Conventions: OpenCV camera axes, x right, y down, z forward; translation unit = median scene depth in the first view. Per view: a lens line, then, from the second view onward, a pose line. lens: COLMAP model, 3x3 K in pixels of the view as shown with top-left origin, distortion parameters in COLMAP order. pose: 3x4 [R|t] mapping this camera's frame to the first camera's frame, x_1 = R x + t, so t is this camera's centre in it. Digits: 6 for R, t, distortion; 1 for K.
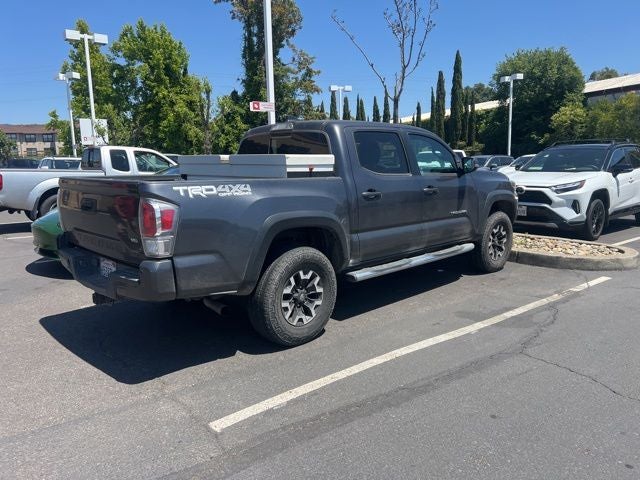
lens RADIAL K [[488.0, 0, 318.7], [0, 488.0, 227.1], [0, 0, 1]] dist [0.044042, -0.051091]
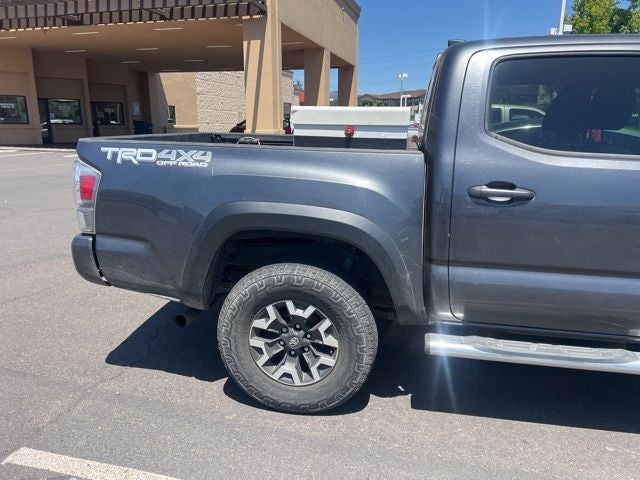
lens RADIAL K [[488.0, 0, 314.7], [0, 488.0, 238.2], [0, 0, 1]] dist [0.044042, -0.051091]
pose [[0.577841, 0.206851, -0.789501, 0.404315], [-0.129035, 0.978337, 0.161885, -0.081518], [0.805884, 0.008329, 0.592014, 0.596958]]
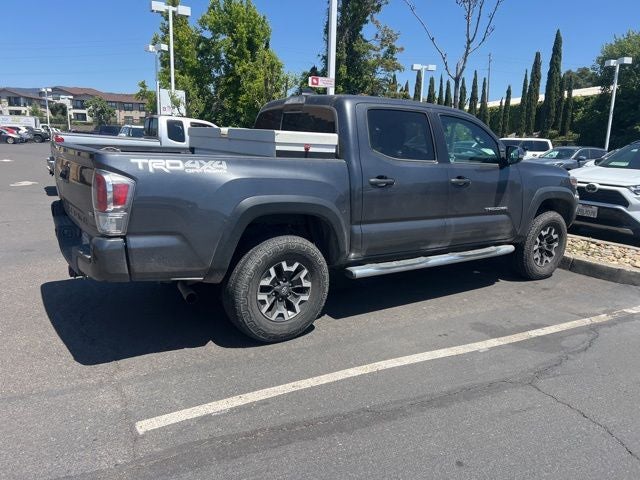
lens RADIAL K [[488.0, 0, 317.2], [0, 488.0, 230.8], [0, 0, 1]] dist [0.044042, -0.051091]
pose [[0.984485, 0.082863, -0.154673, 0.143102], [-0.075526, 0.995749, 0.052733, -0.017357], [0.158385, -0.040233, 0.986557, 0.112127]]
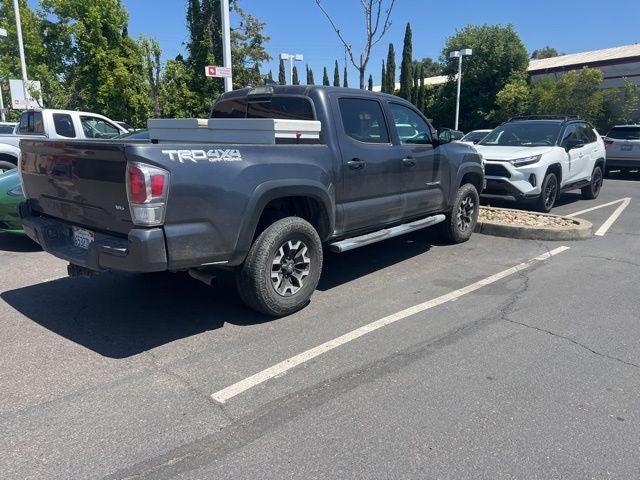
lens RADIAL K [[488.0, 0, 319.4], [0, 488.0, 238.6], [0, 0, 1]] dist [0.044042, -0.051091]
pose [[0.993936, -0.003088, 0.109916, -0.076078], [-0.005310, 0.997091, 0.076032, 0.009482], [-0.109831, -0.076154, 0.991029, 0.022073]]
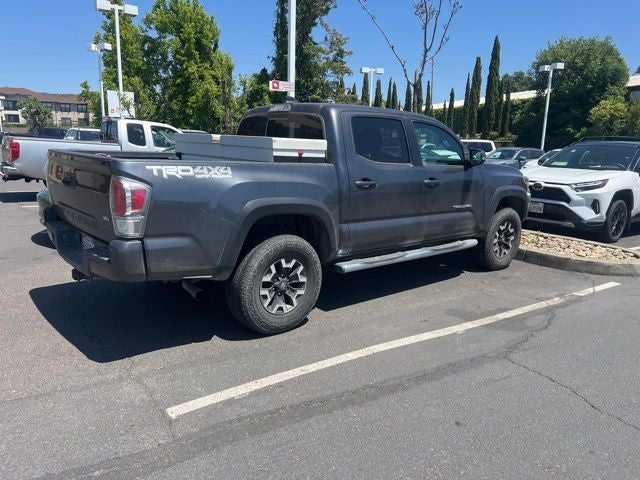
lens RADIAL K [[488.0, 0, 321.1], [0, 488.0, 236.0], [0, 0, 1]] dist [0.044042, -0.051091]
pose [[0.997230, 0.058176, -0.046342, 0.074083], [-0.055697, 0.997035, 0.053102, -0.010717], [0.049294, -0.050374, 0.997513, 0.031426]]
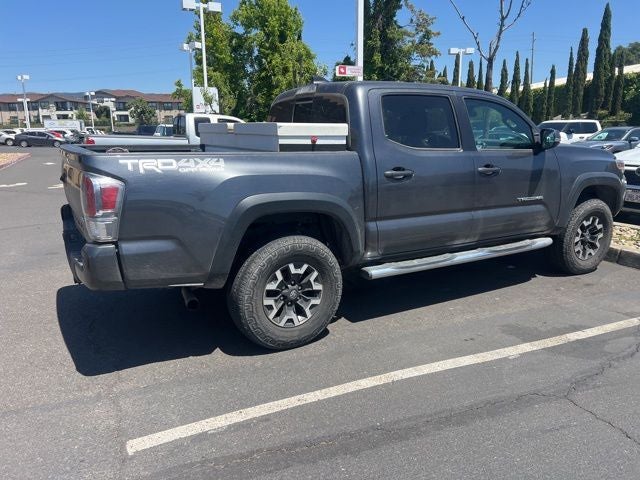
lens RADIAL K [[488.0, 0, 316.8], [0, 488.0, 234.3], [0, 0, 1]] dist [0.044042, -0.051091]
pose [[0.970268, 0.062817, -0.233740, 0.179906], [-0.045148, 0.995756, 0.080194, -0.027256], [0.237786, -0.067257, 0.968986, 0.180277]]
